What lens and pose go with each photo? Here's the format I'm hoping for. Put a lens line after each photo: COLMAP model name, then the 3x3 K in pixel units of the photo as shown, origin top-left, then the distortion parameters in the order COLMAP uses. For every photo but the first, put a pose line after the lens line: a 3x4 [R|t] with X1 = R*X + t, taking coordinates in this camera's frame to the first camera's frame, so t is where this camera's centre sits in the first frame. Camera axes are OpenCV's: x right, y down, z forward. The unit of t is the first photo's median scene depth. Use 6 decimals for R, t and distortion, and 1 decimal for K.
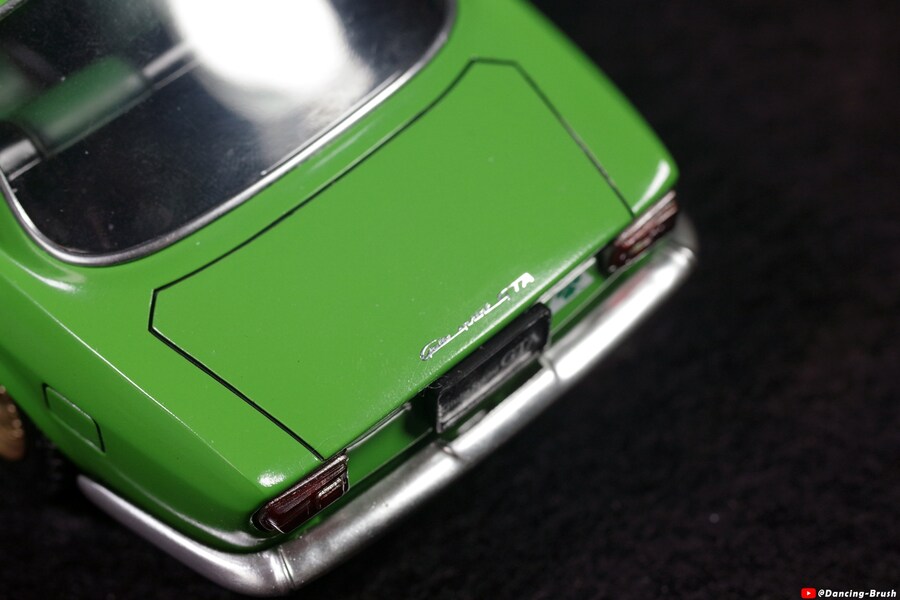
lens RADIAL K [[2039.0, 0, 450.0], [0, 2039.0, 300.0], [0, 0, 1]] dist [-0.001306, 0.215089]
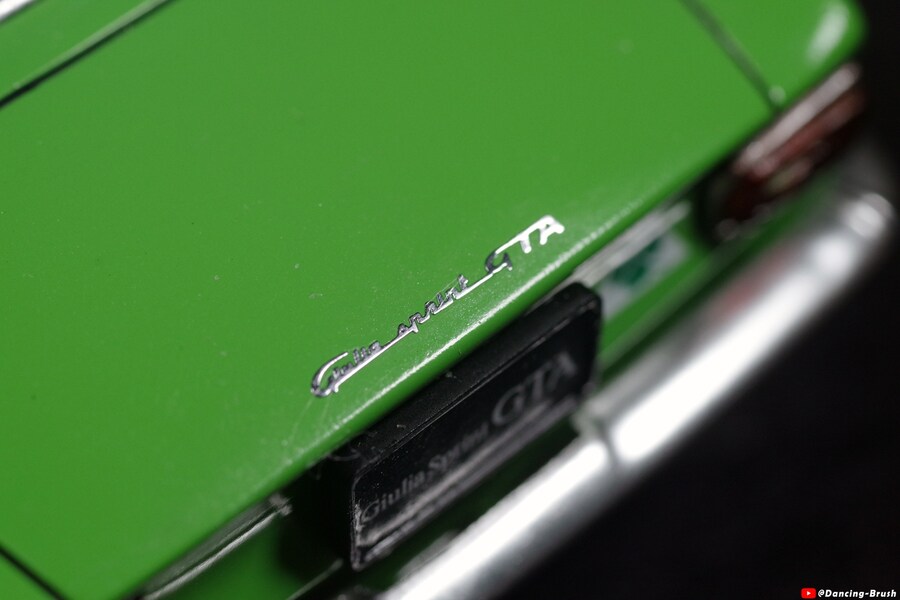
lens RADIAL K [[2205.8, 0, 450.0], [0, 2205.8, 300.0], [0, 0, 1]] dist [0.002400, 0.262691]
pose [[0.999863, -0.000426, 0.016519, 0.007304], [0.002562, 0.991580, -0.129467, 0.068909], [-0.016325, 0.129492, 0.991446, 0.508702]]
